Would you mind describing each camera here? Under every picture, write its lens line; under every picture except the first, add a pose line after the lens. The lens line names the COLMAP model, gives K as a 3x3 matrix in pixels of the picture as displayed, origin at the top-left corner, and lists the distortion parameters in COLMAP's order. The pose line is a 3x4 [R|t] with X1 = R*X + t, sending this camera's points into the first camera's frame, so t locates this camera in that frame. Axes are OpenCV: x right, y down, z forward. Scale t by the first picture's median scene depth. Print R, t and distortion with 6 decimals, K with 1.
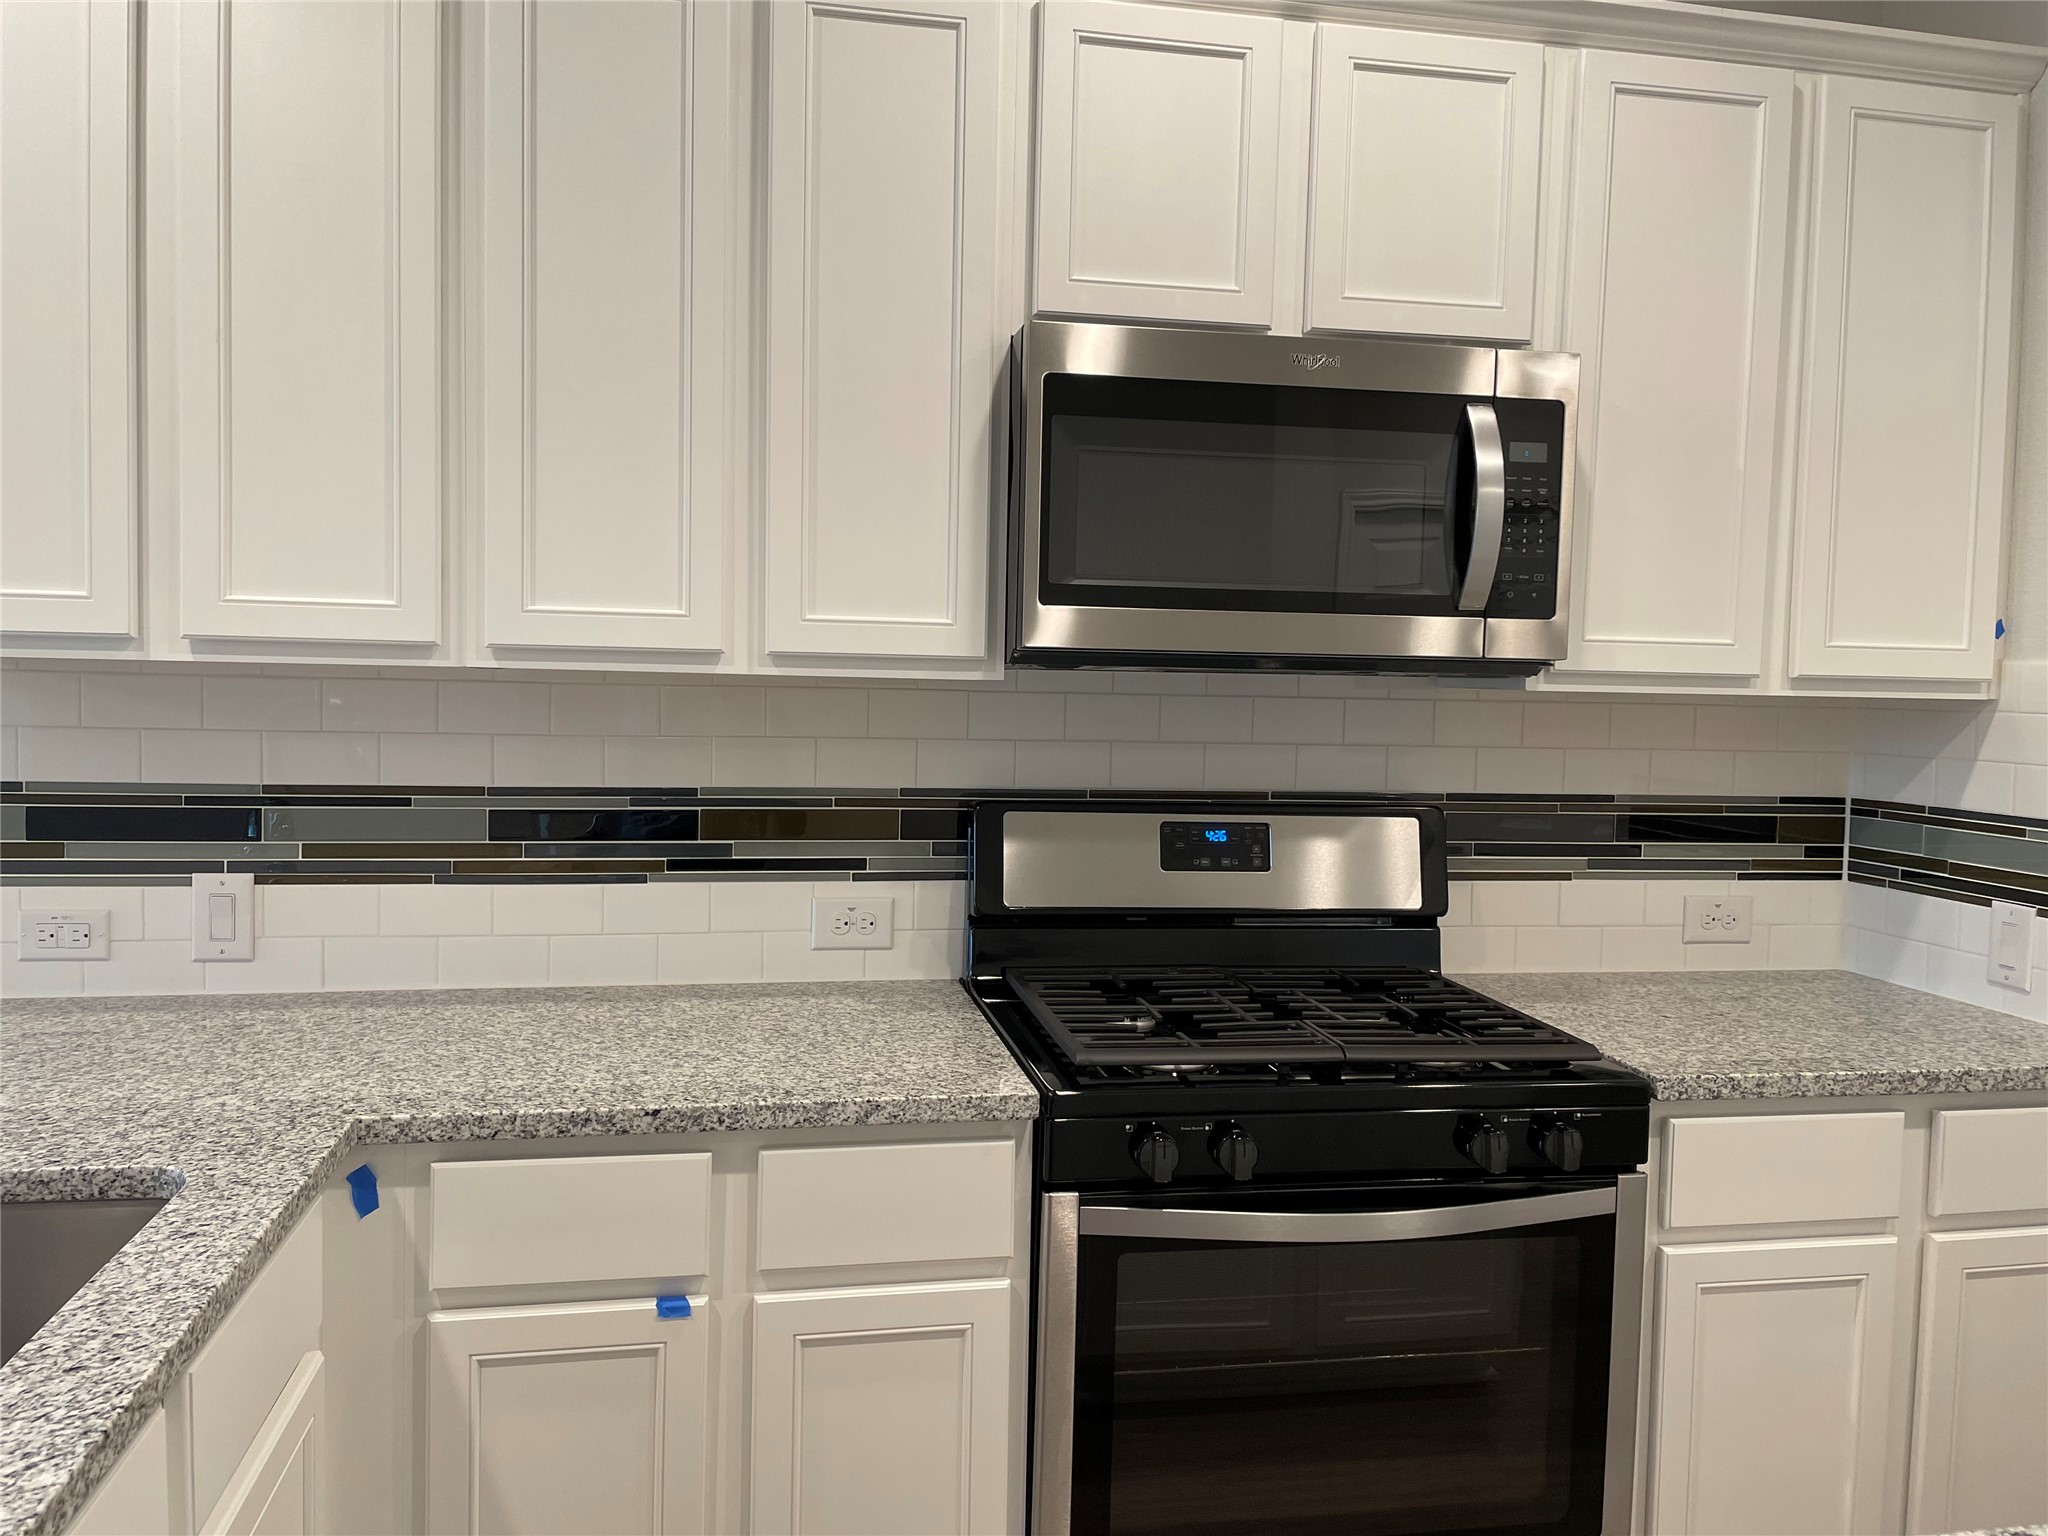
lens RADIAL K [[1553.6, 0, 1024.0], [0, 1553.6, 768.0], [0, 0, 1]] dist [0.104738, -0.139575]
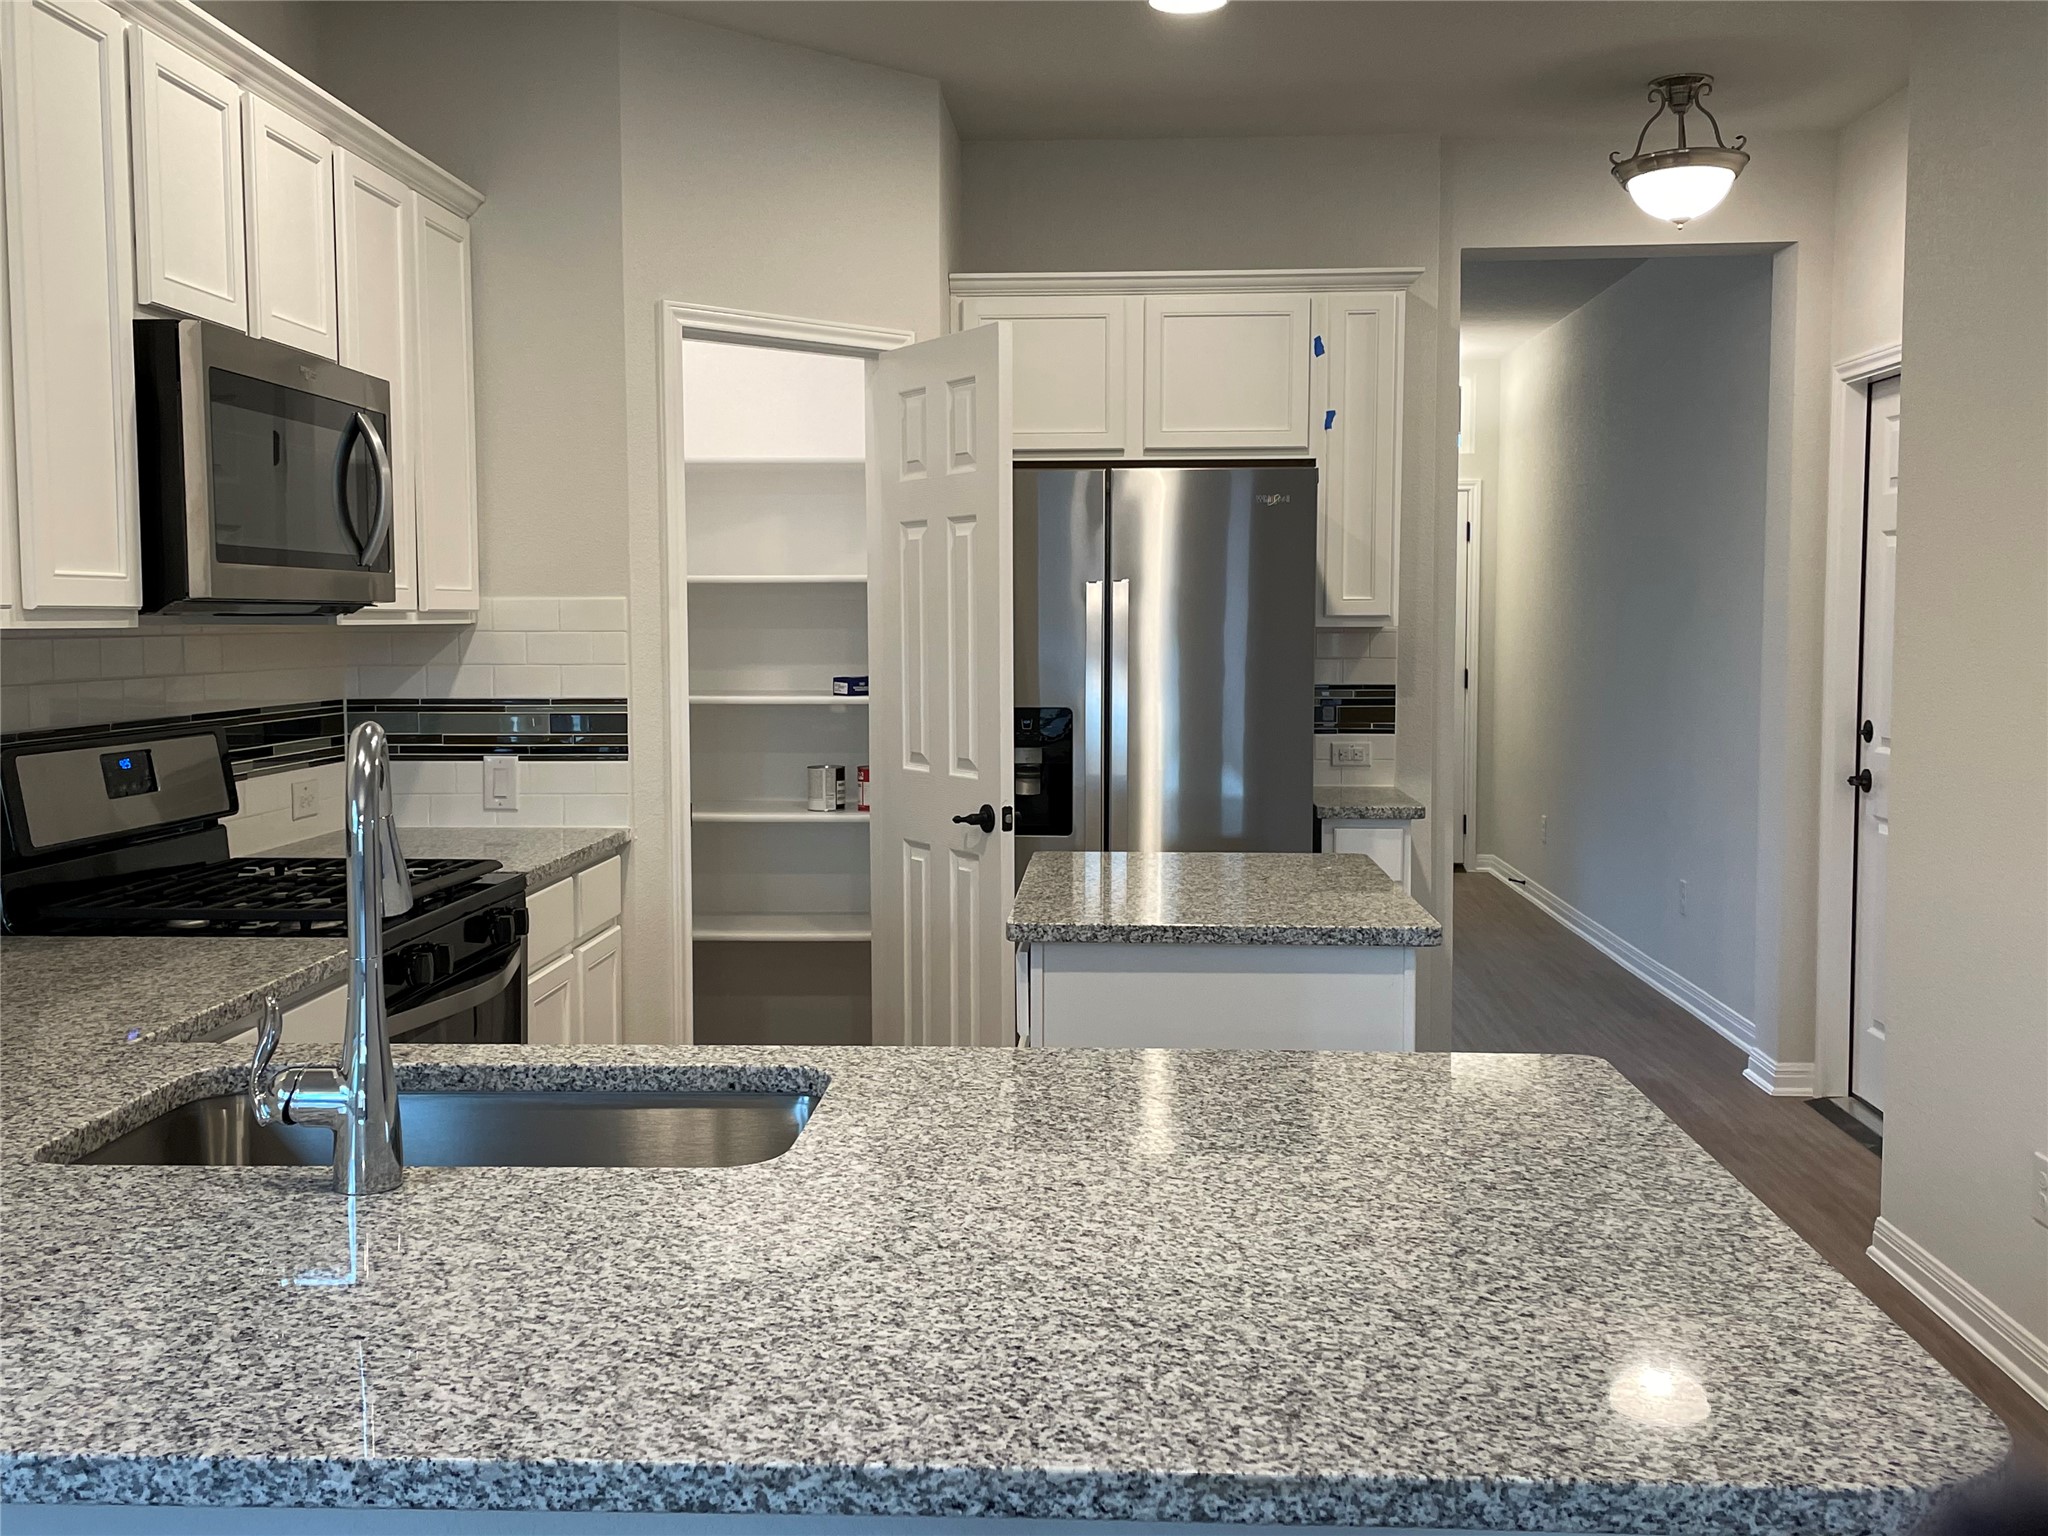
lens RADIAL K [[1941.0, 0, 1024.0], [0, 1941.0, 768.0], [0, 0, 1]] dist [0.084053, -0.000842]
pose [[0.243465, -0.099712, 0.964771, -1.062521], [0.066841, 0.994062, 0.085872, -0.030739], [-0.967604, 0.043579, 0.248684, 0.036806]]
